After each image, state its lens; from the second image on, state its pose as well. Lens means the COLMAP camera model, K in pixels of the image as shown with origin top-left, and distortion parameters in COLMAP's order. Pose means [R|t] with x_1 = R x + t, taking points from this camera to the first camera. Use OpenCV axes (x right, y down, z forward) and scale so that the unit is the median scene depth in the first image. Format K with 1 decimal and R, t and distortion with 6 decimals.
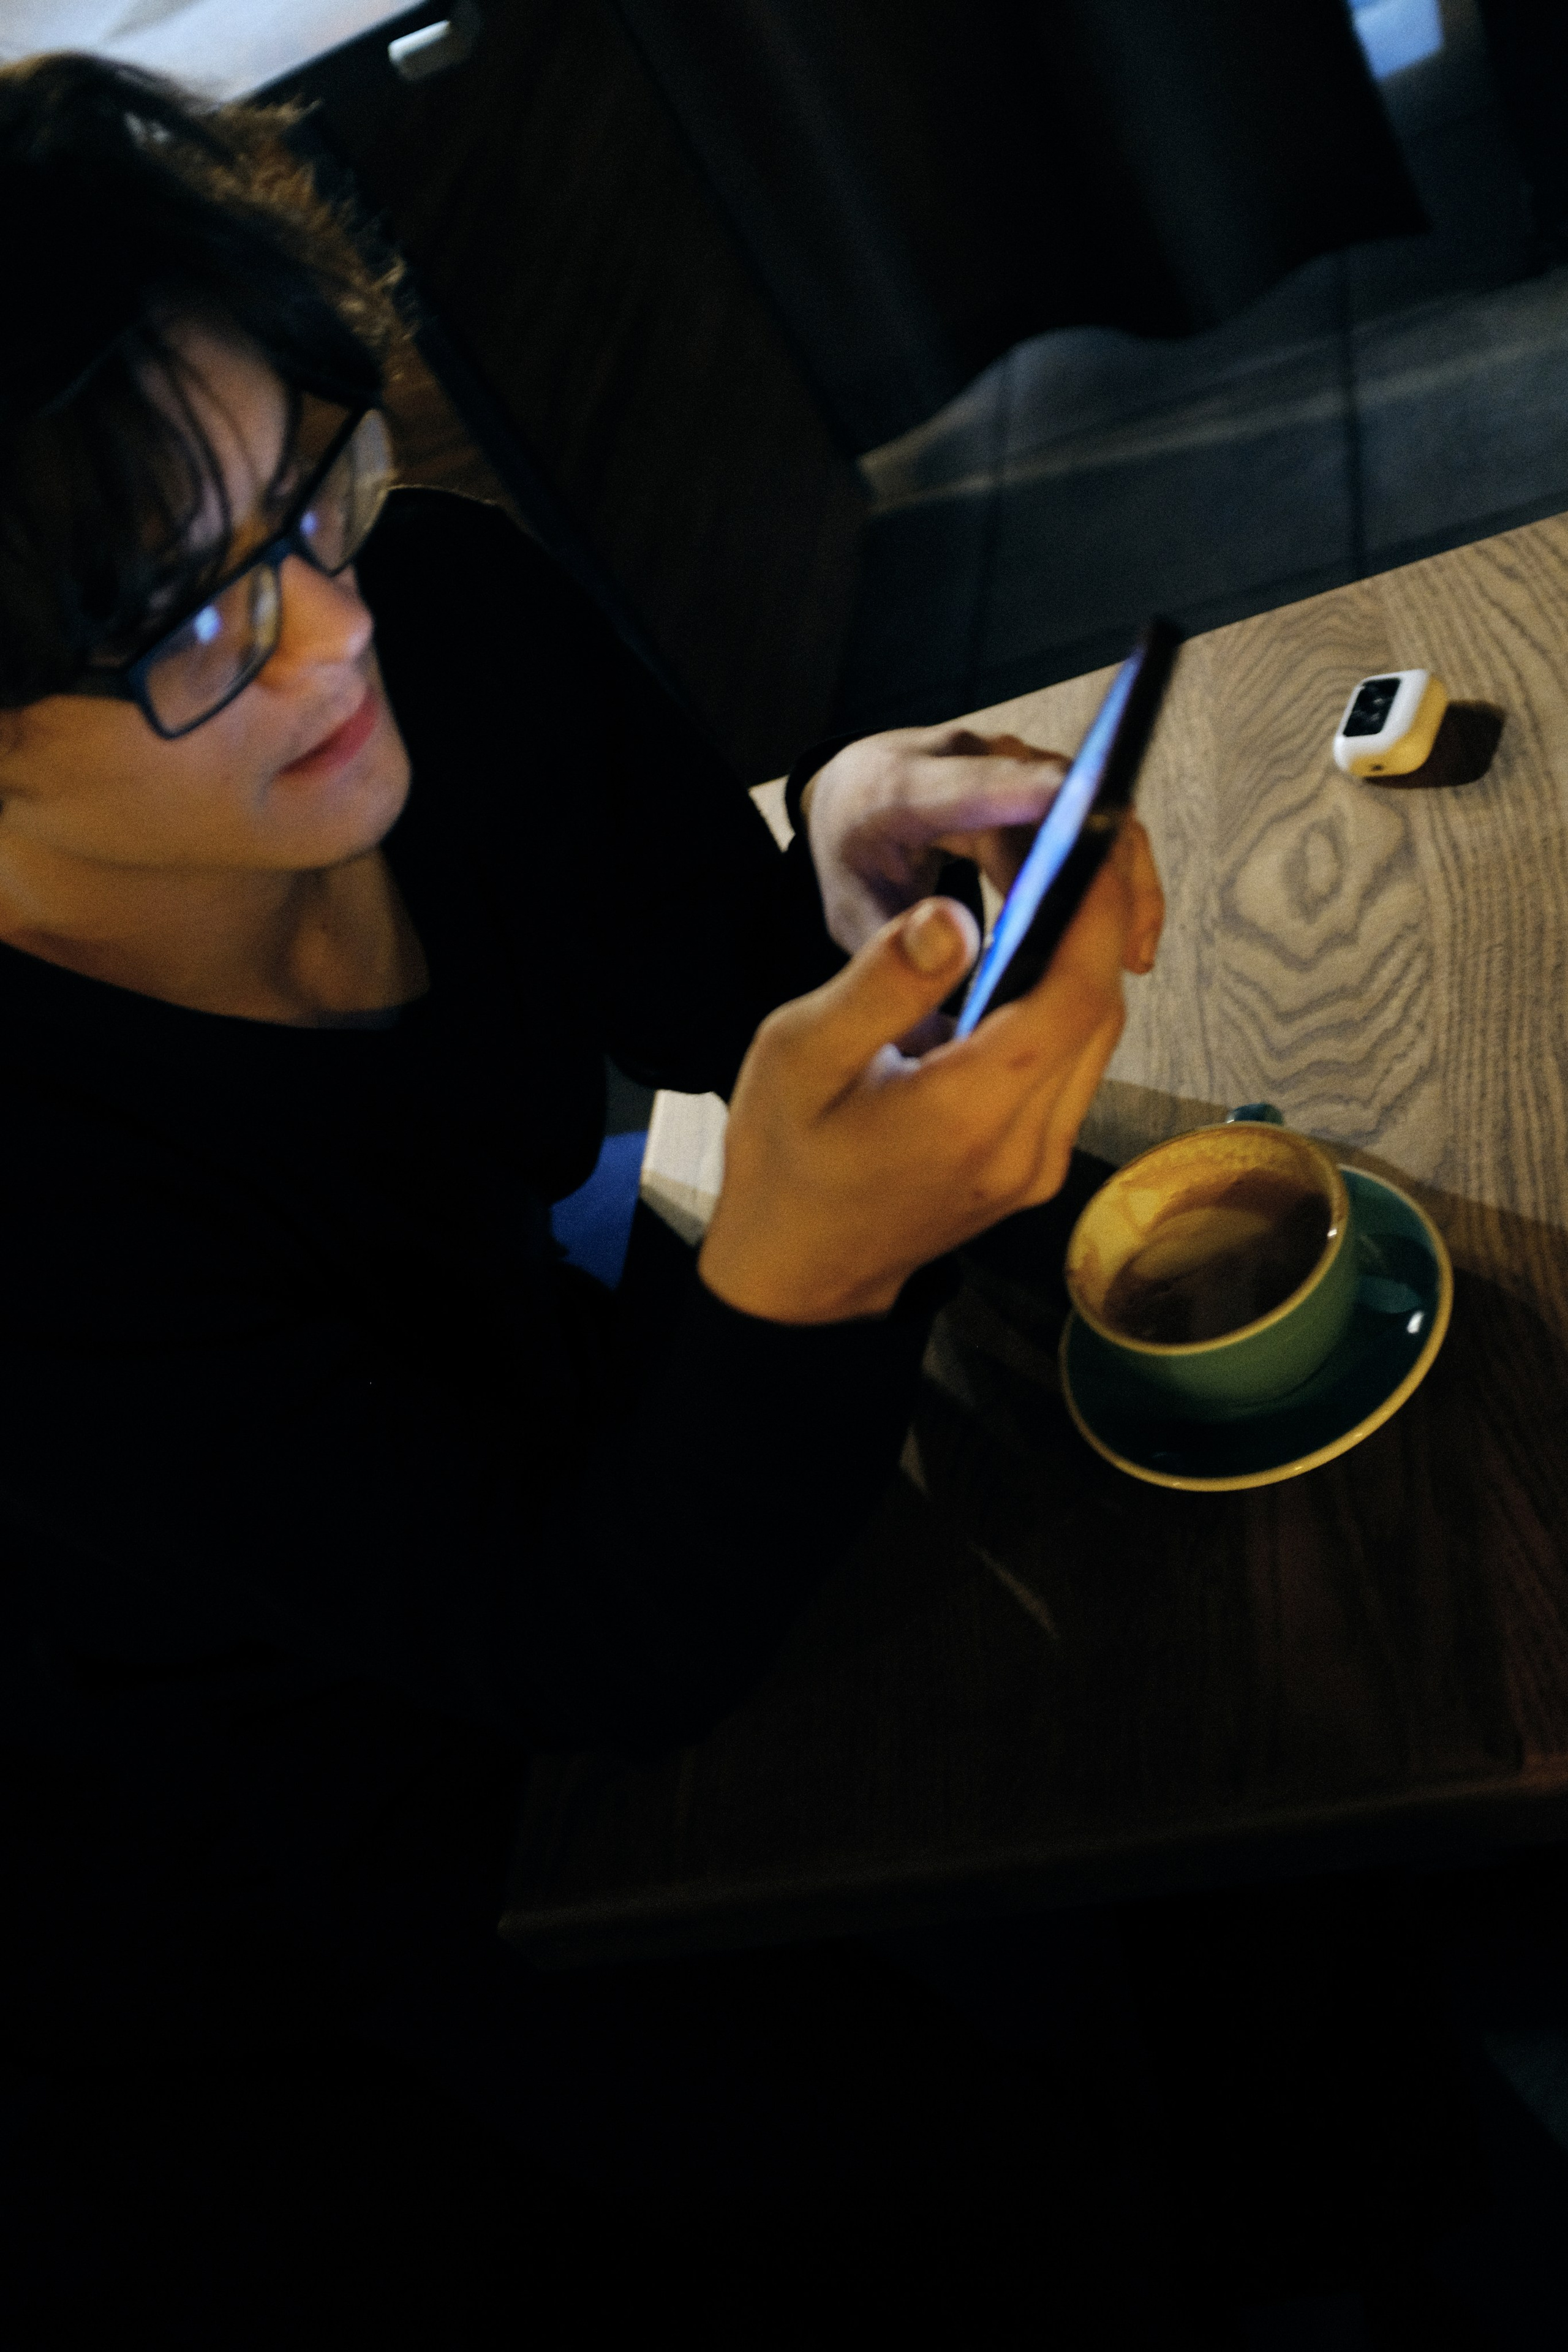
lens RADIAL K [[2448.5, 0, 784.0], [0, 2448.5, 1176.0], [0, 0, 1]] dist [-0.166122, 0.416801]
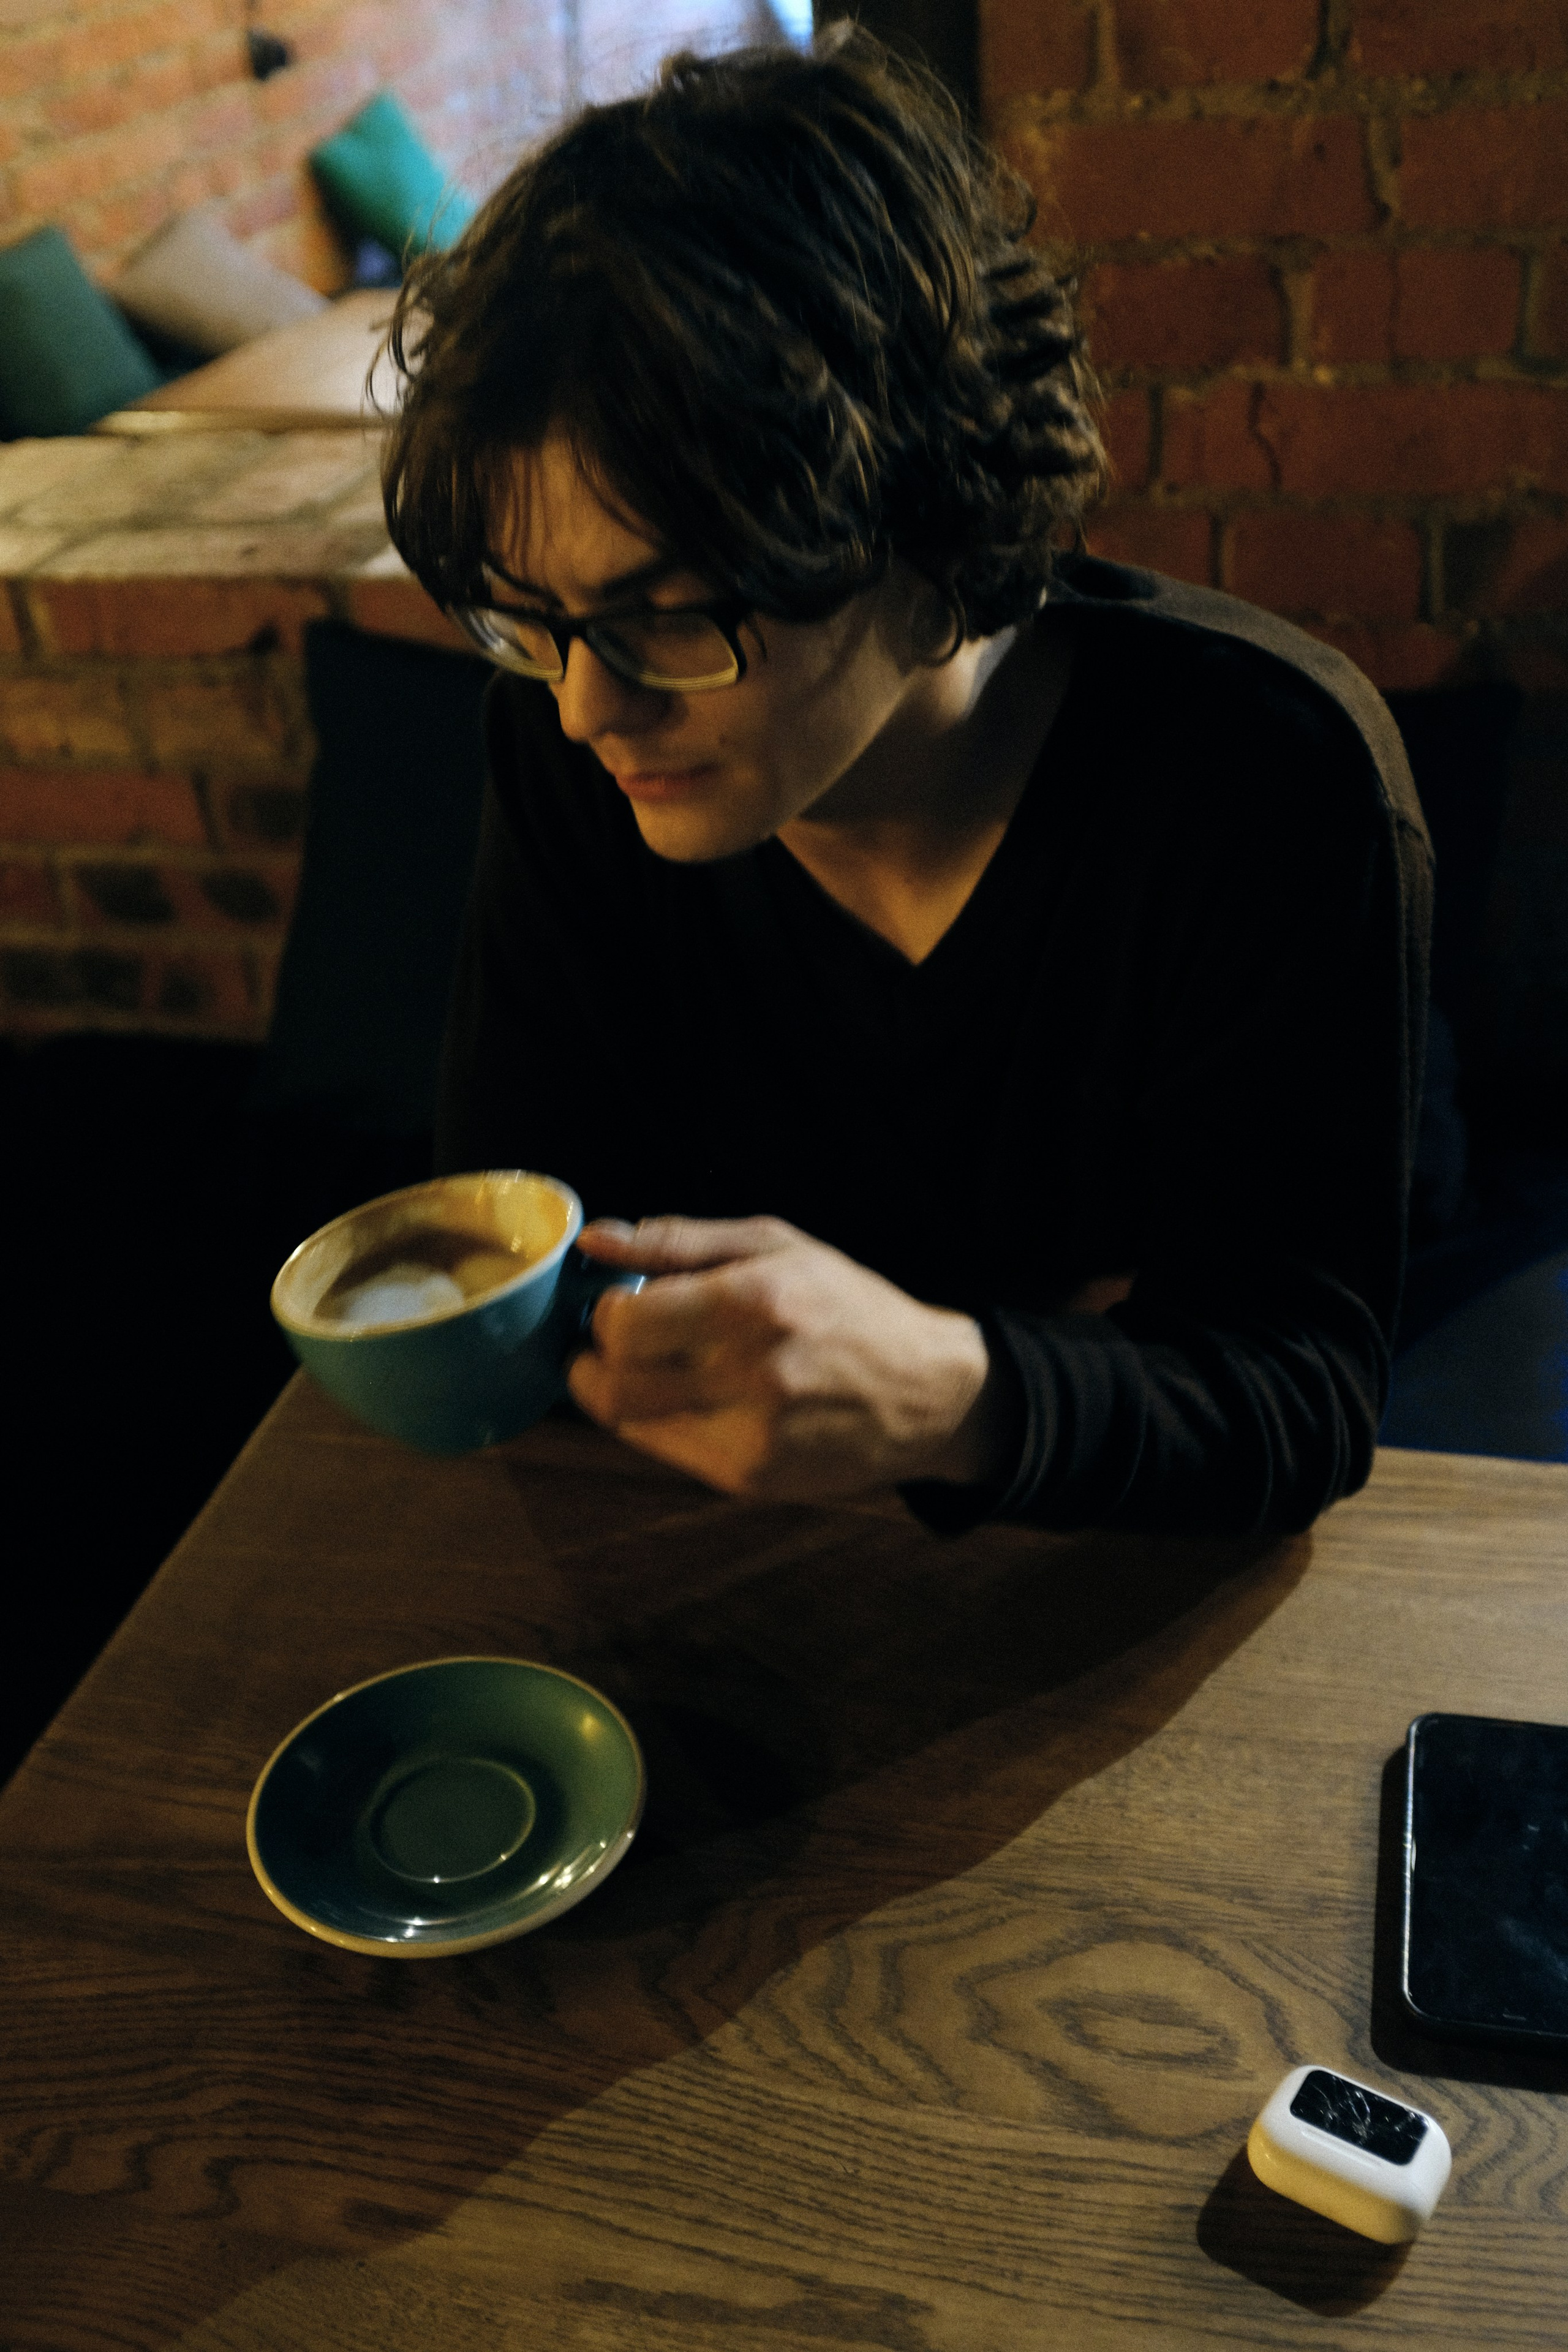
lens RADIAL K [[2448.5, 0, 784.0], [0, 2448.5, 1176.0], [0, 0, 1]] dist [-0.166122, 0.416801]
pose [[-0.095027, 0.851403, -0.515832, 0.407596], [-0.582001, 0.372874, 0.722662, -0.739002], [0.807617, 0.368887, 0.460084, 0.473792]]
